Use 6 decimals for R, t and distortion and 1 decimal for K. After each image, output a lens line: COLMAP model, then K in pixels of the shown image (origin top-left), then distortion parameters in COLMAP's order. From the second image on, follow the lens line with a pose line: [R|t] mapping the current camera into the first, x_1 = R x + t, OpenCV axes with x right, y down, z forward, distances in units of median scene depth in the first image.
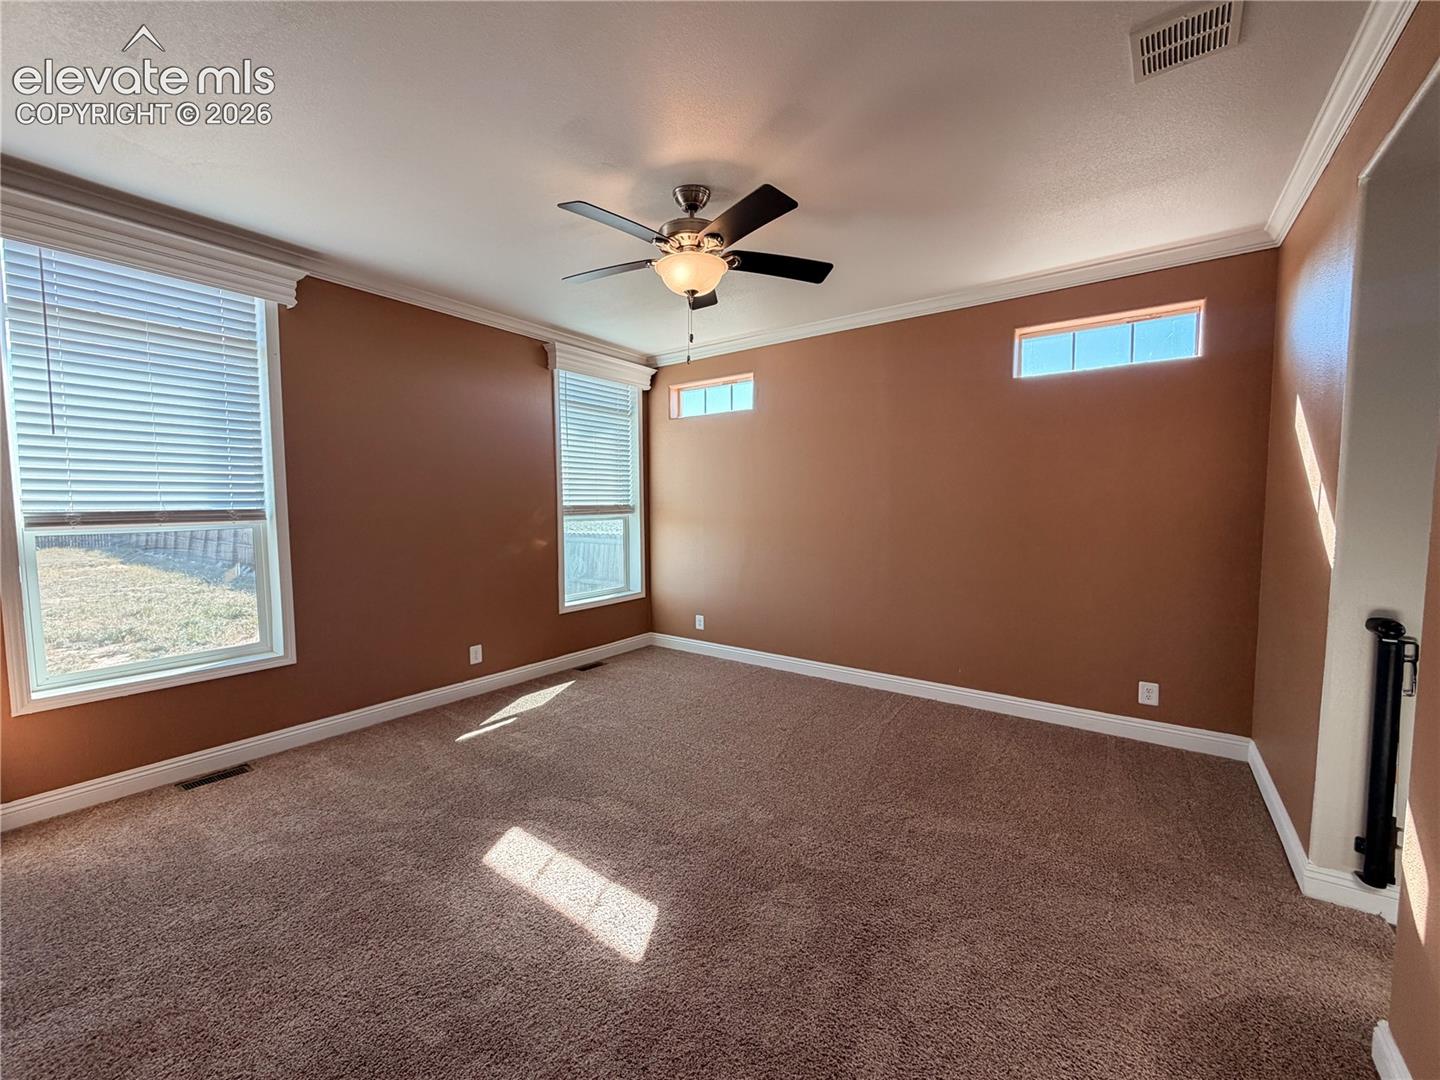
lens RADIAL K [[570.3, 0, 712.7], [0, 570.3, 538.7], [0, 0, 1]] dist [-0.001658, -0.000412]
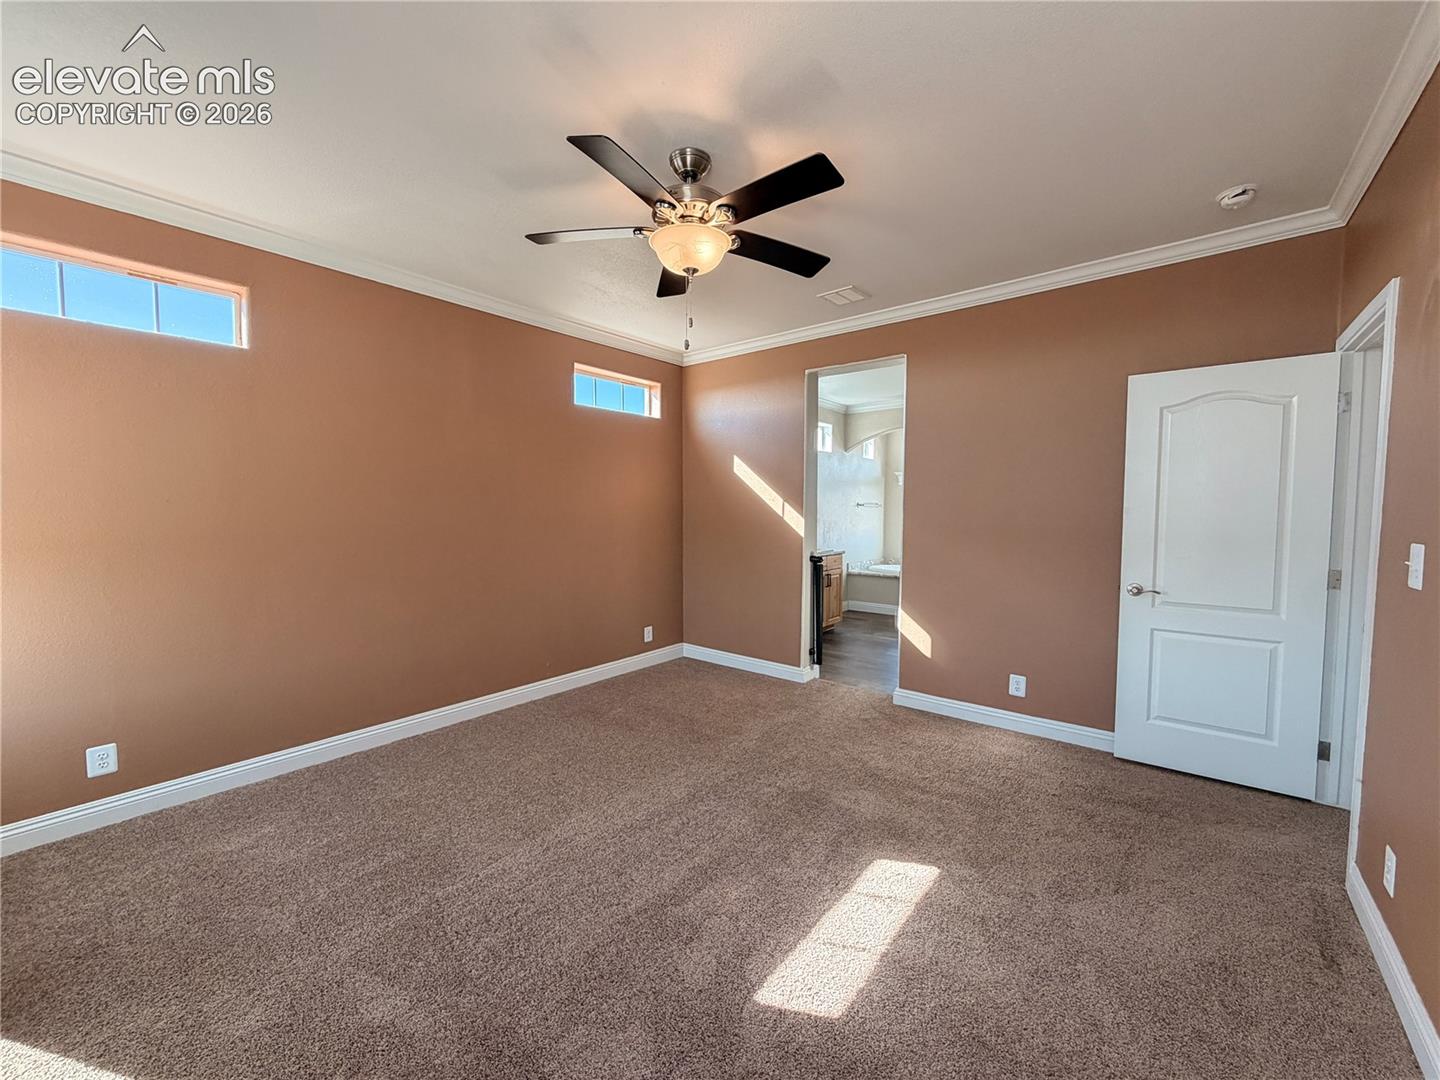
lens RADIAL K [[570.3, 0, 712.7], [0, 570.3, 538.7], [0, 0, 1]] dist [-0.001658, -0.000412]
pose [[0.058718, -0.053914, 0.996818, -0.657316], [0.063457, 0.996723, 0.050170, -0.042052], [-0.996256, 0.060309, 0.061947, 0.652486]]
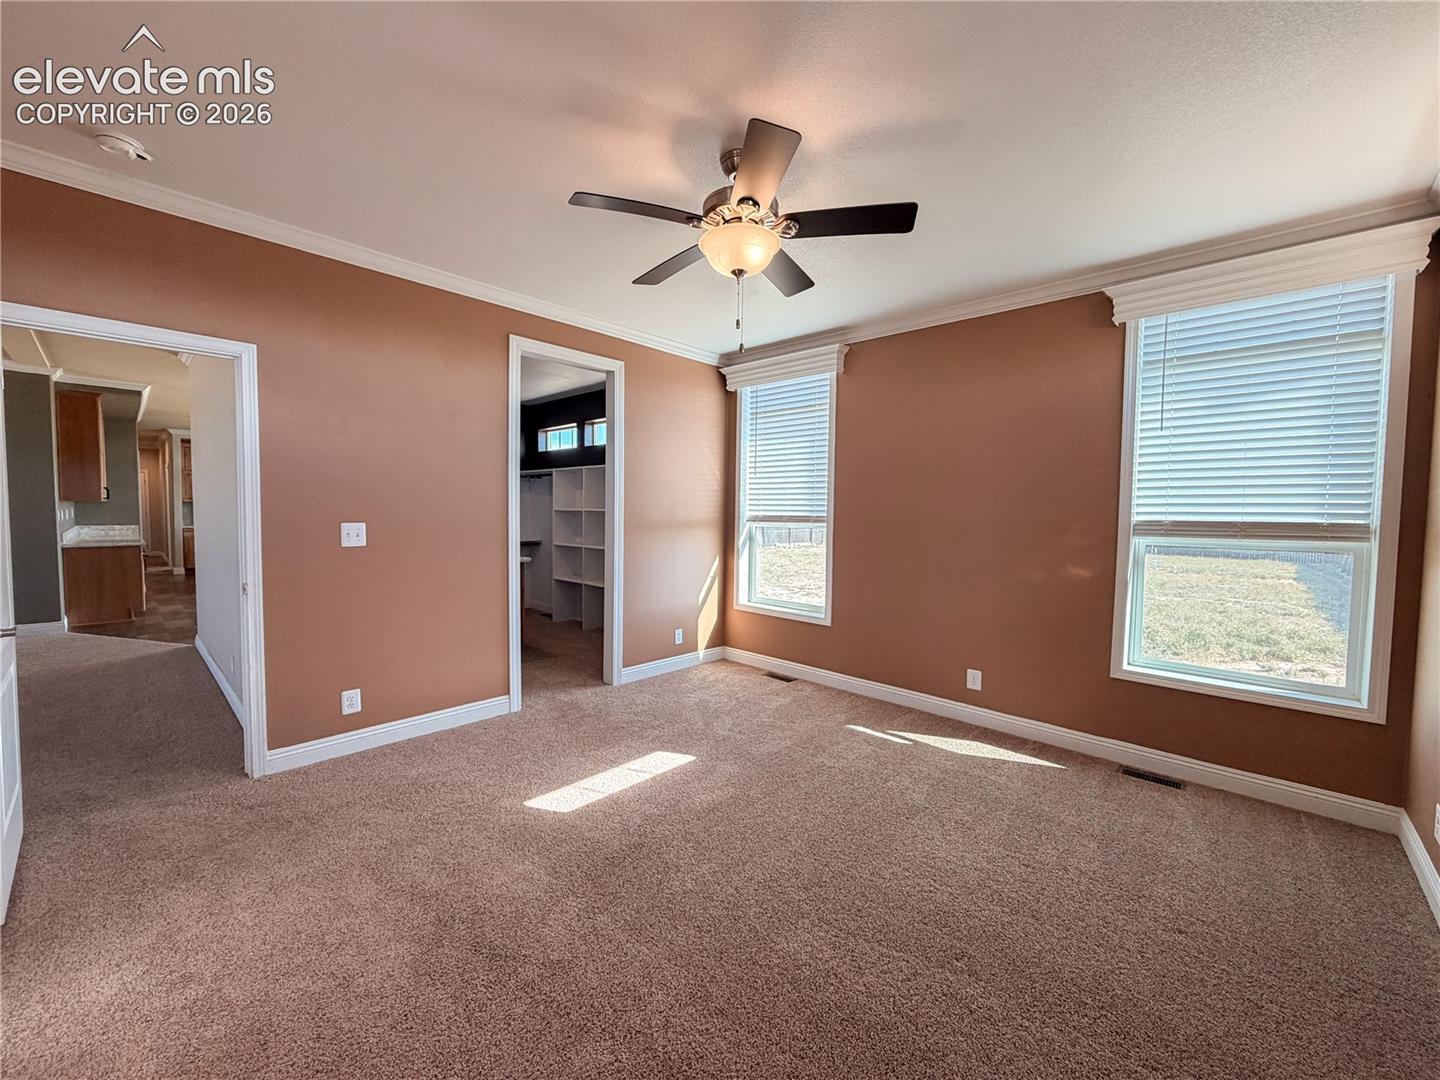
lens RADIAL K [[570.3, 0, 712.7], [0, 570.3, 538.7], [0, 0, 1]] dist [-0.001658, -0.000412]
pose [[-0.129151, 0.052553, -0.990231, 0.610625], [-0.073779, 0.995318, 0.062446, -0.054796], [0.988876, 0.081124, -0.124669, 0.775439]]
